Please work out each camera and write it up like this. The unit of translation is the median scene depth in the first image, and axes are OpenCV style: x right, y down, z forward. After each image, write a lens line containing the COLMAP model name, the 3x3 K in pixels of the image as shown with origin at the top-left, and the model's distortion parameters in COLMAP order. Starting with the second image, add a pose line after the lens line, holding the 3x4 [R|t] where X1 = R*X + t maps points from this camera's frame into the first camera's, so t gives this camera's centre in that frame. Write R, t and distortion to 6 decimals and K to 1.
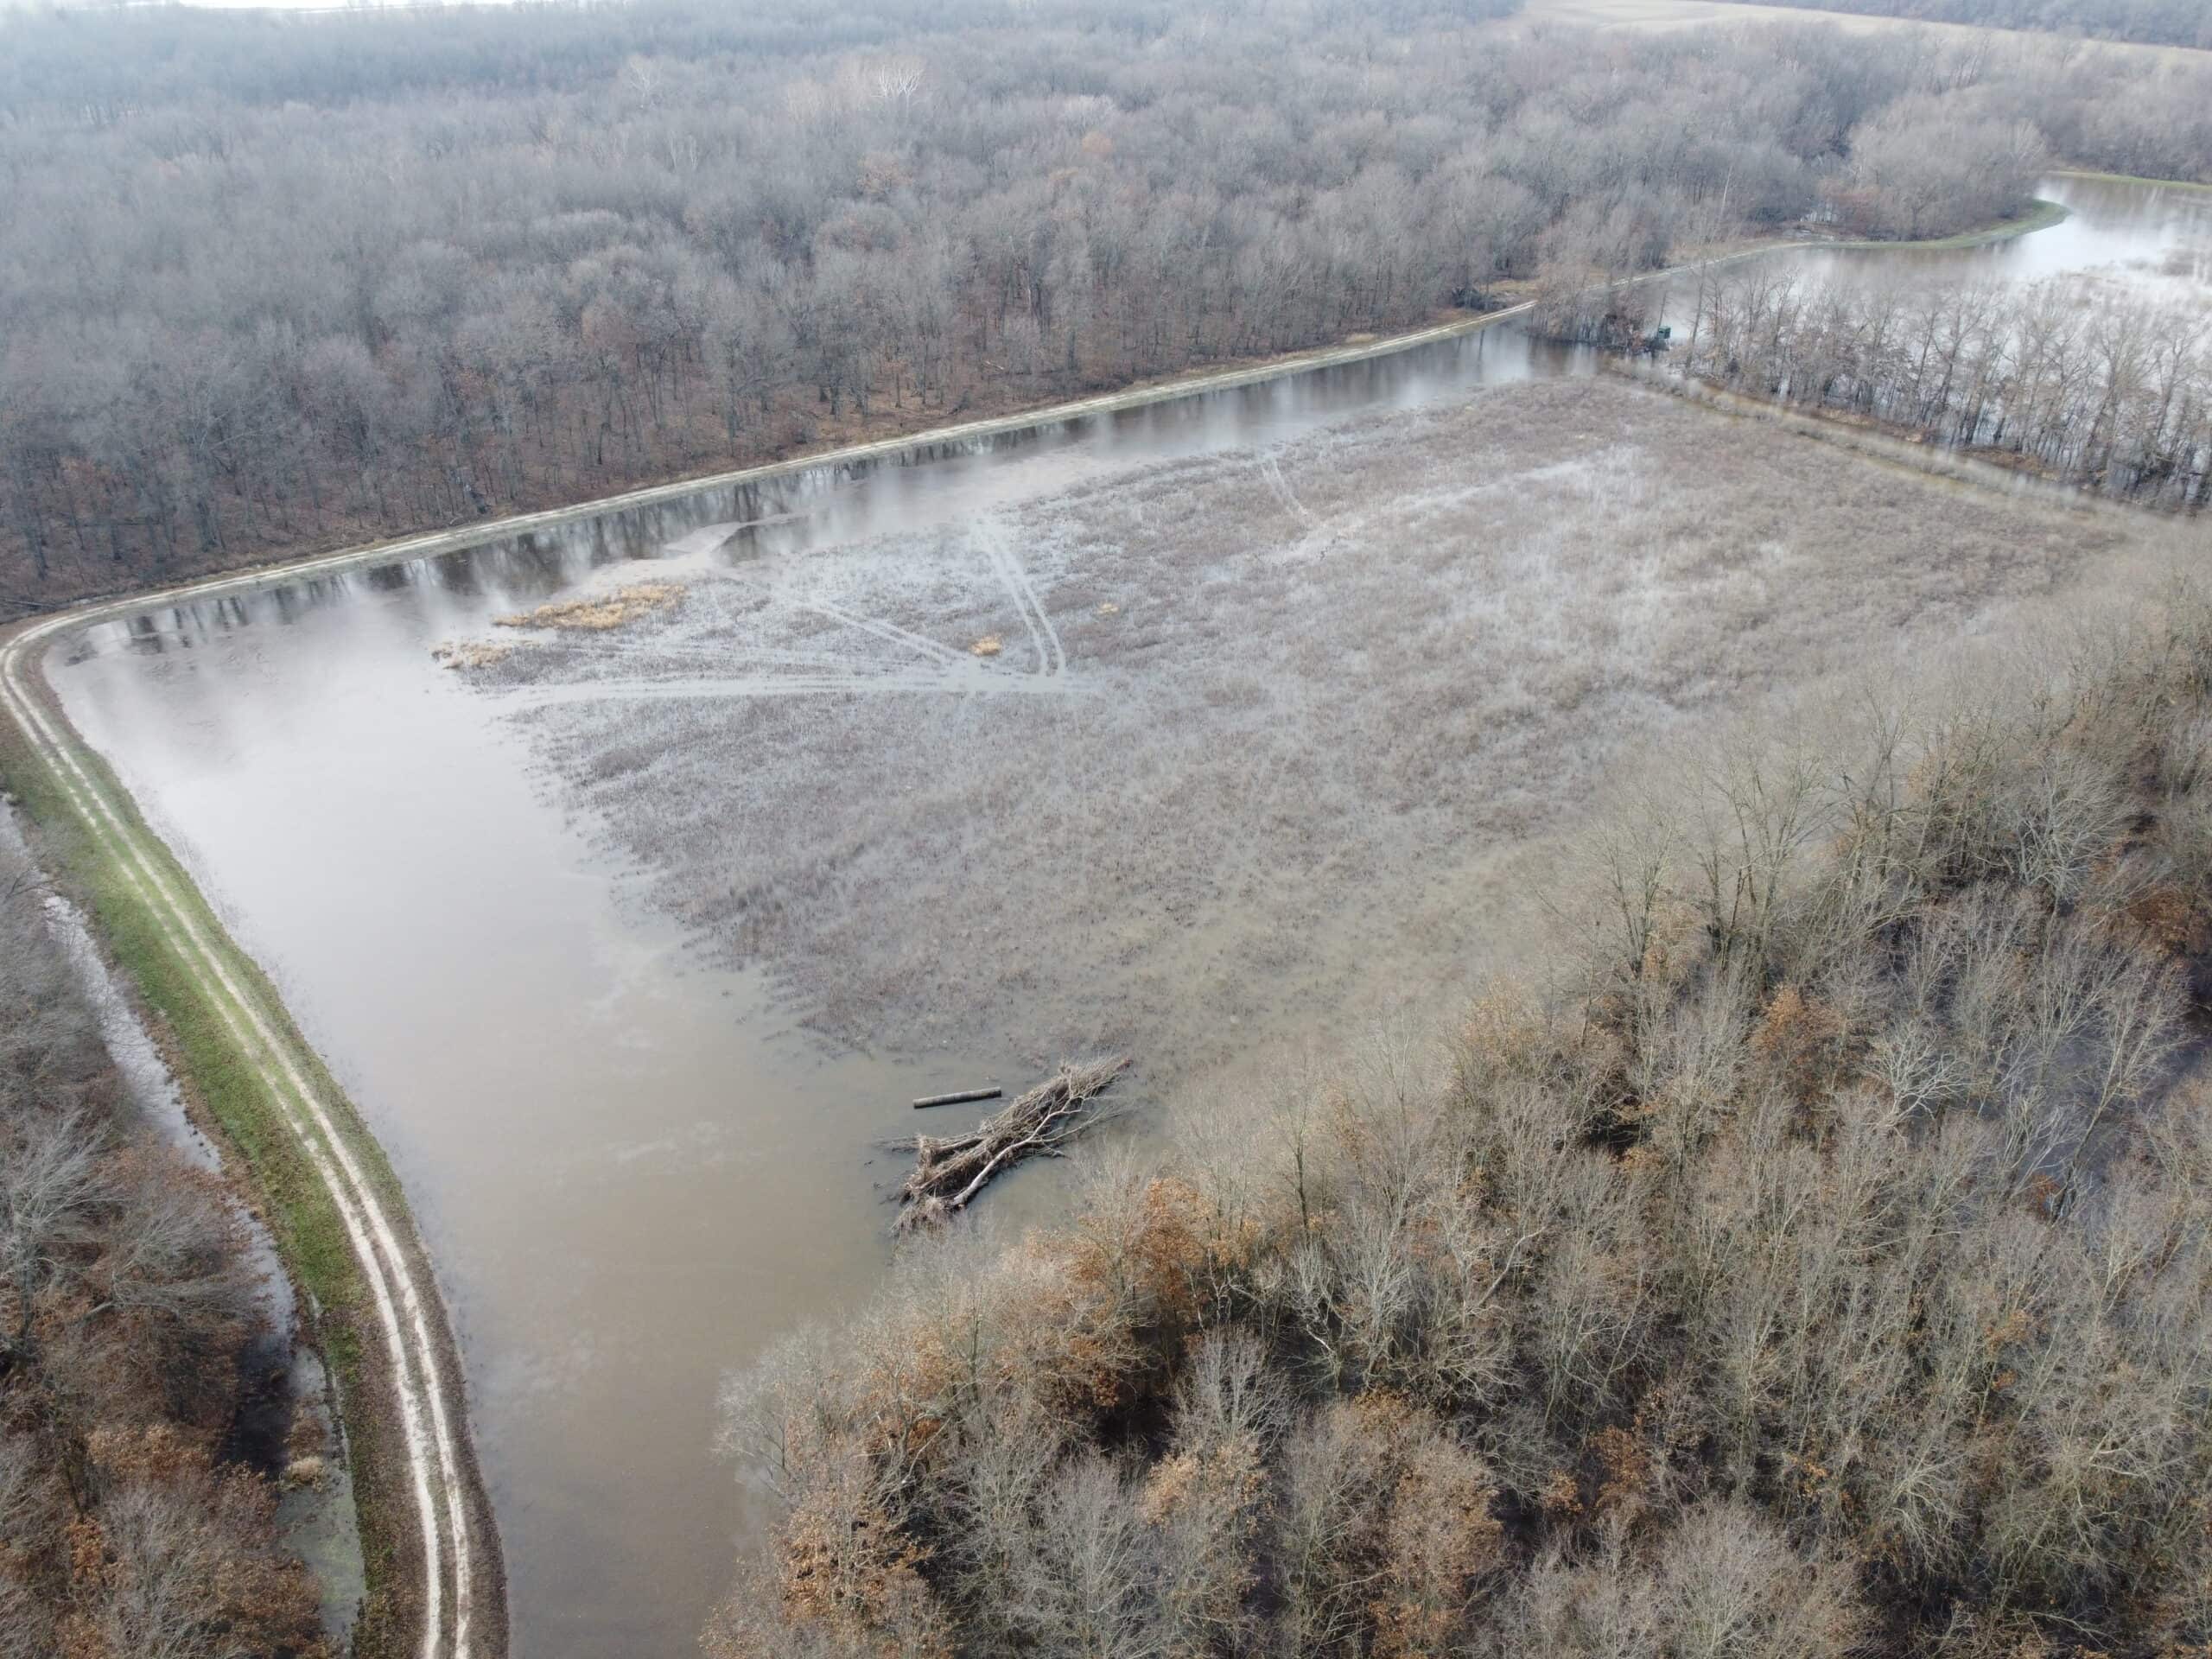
lens RADIAL K [[1683.7, 0, 1106.0], [0, 1683.7, 829.5], [0, 0, 1]] dist [0.003697, -0.007349]
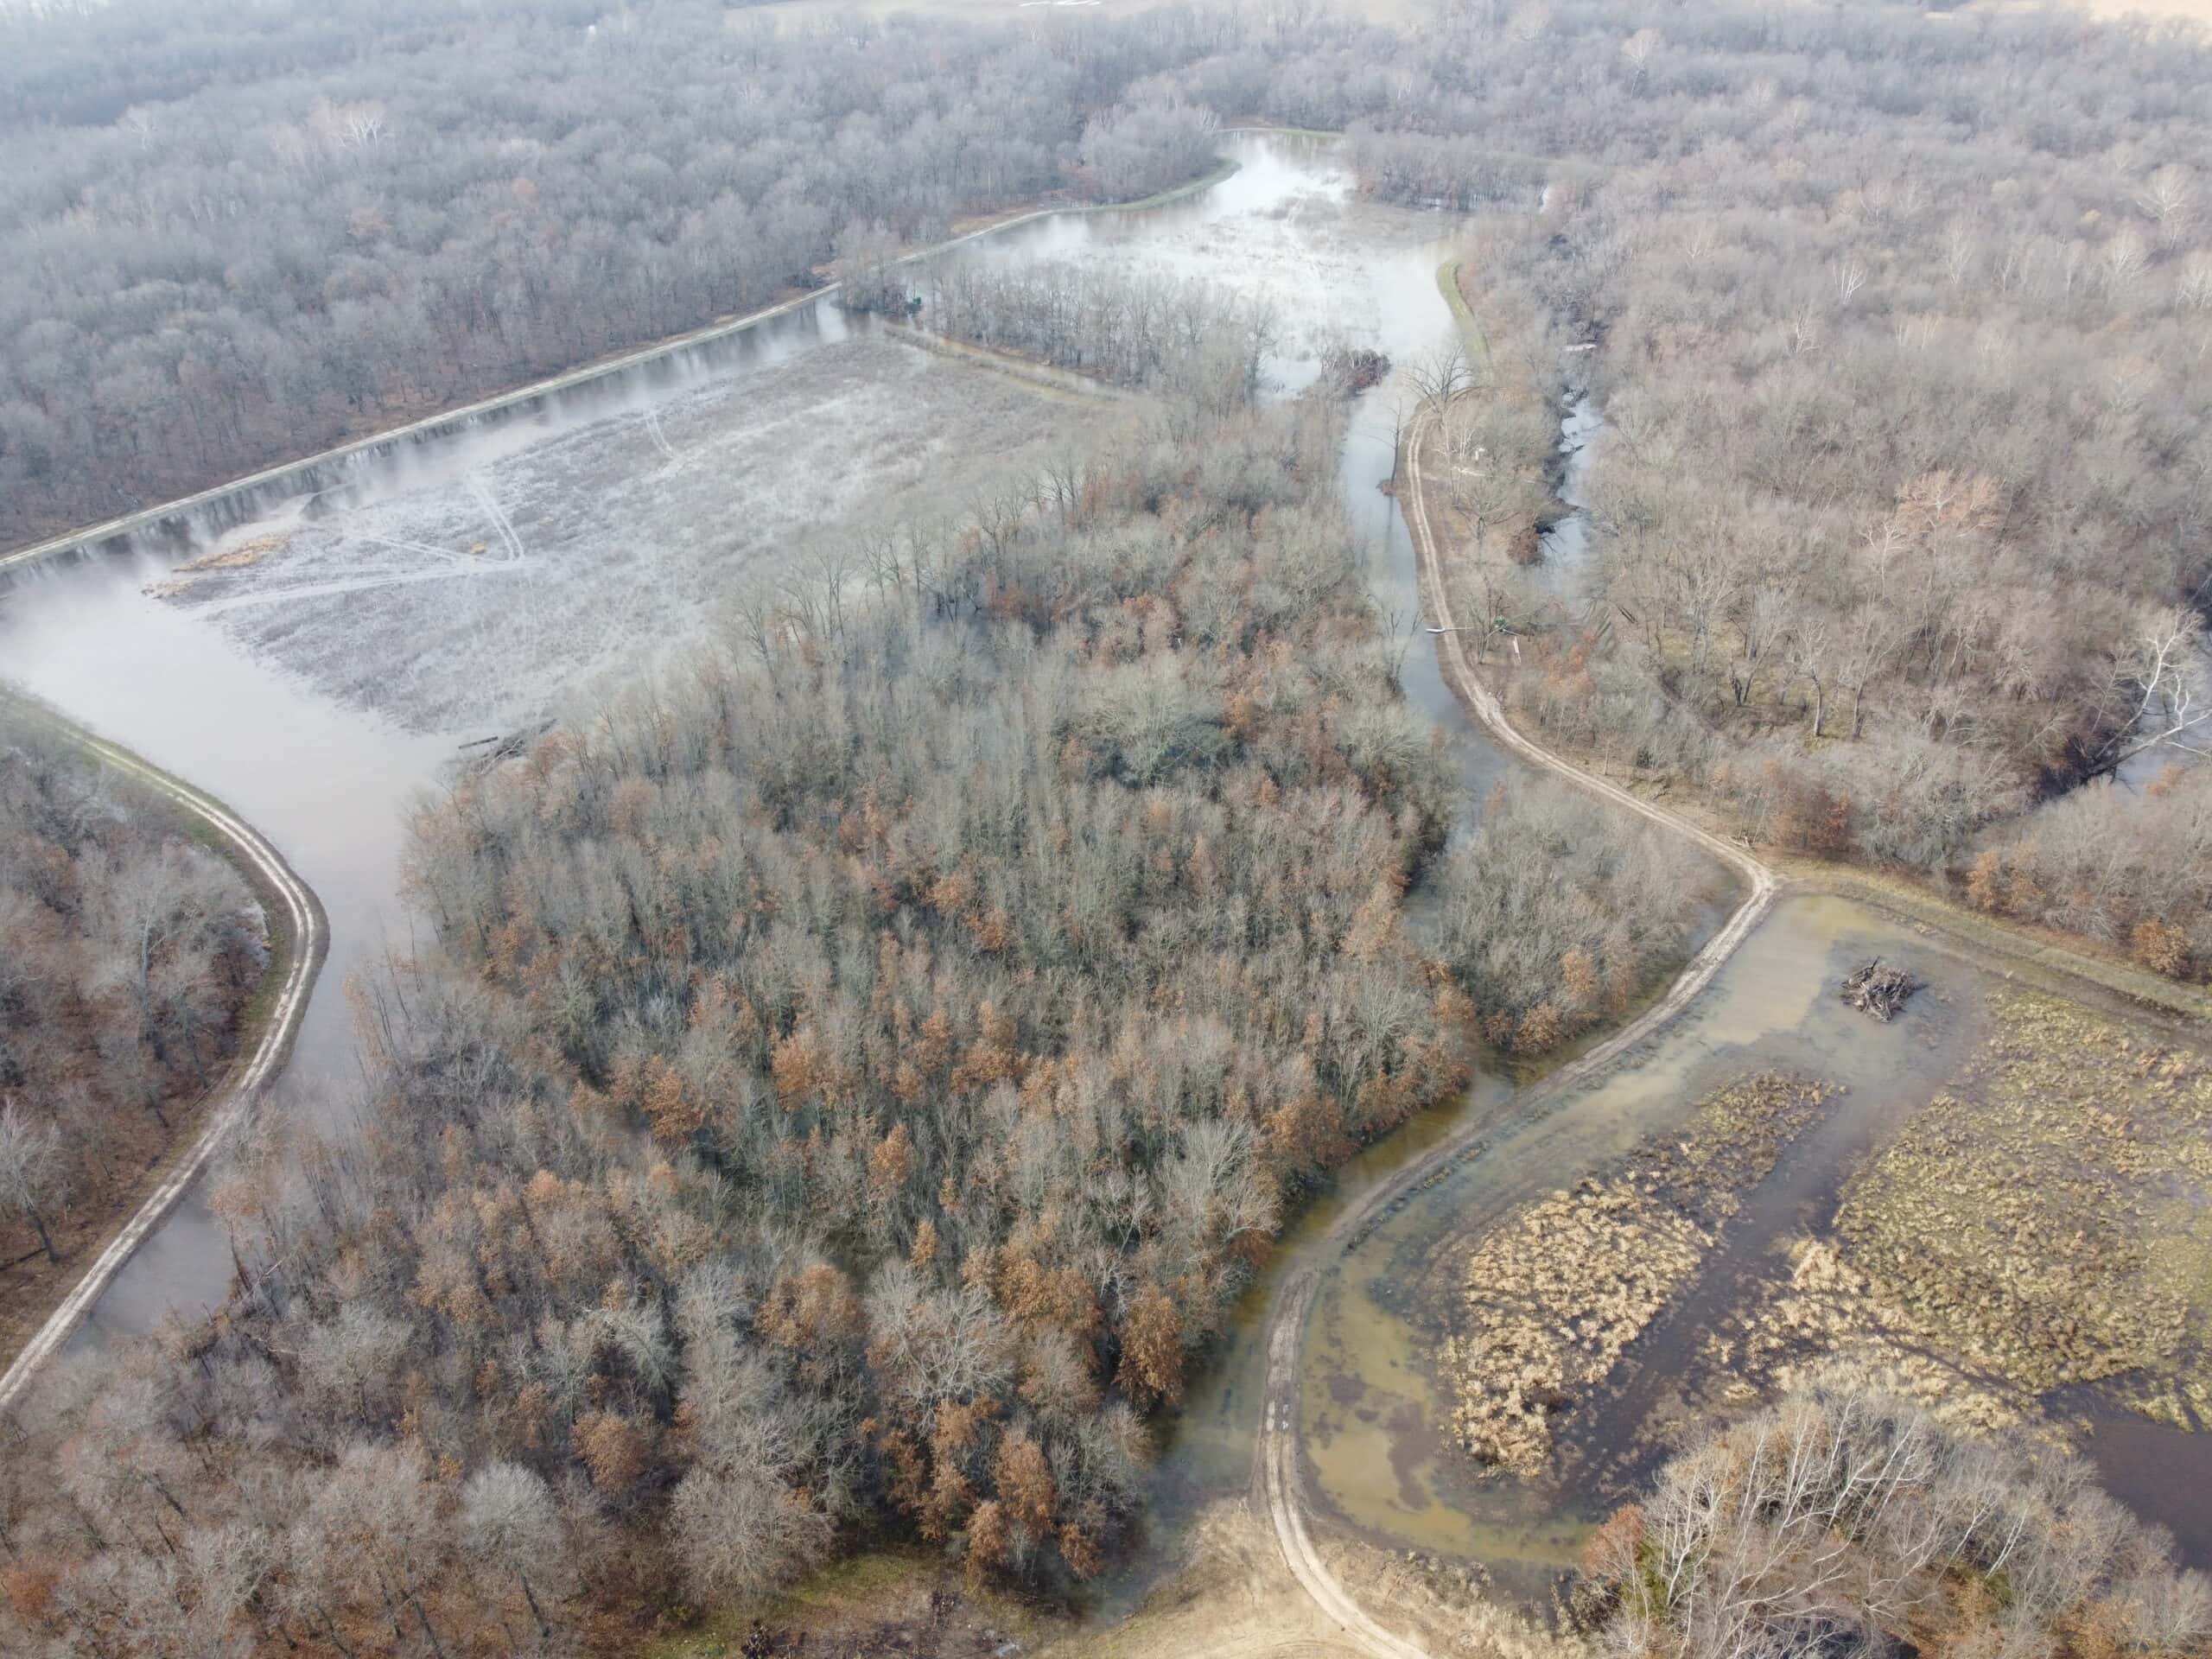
lens RADIAL K [[1683.7, 0, 1106.0], [0, 1683.7, 829.5], [0, 0, 1]] dist [0.003697, -0.007349]
pose [[0.964504, -0.155719, 0.213269, 0.118529], [0.141726, 0.986709, 0.079494, 0.112793], [-0.222814, -0.046447, 0.973754, -0.739963]]
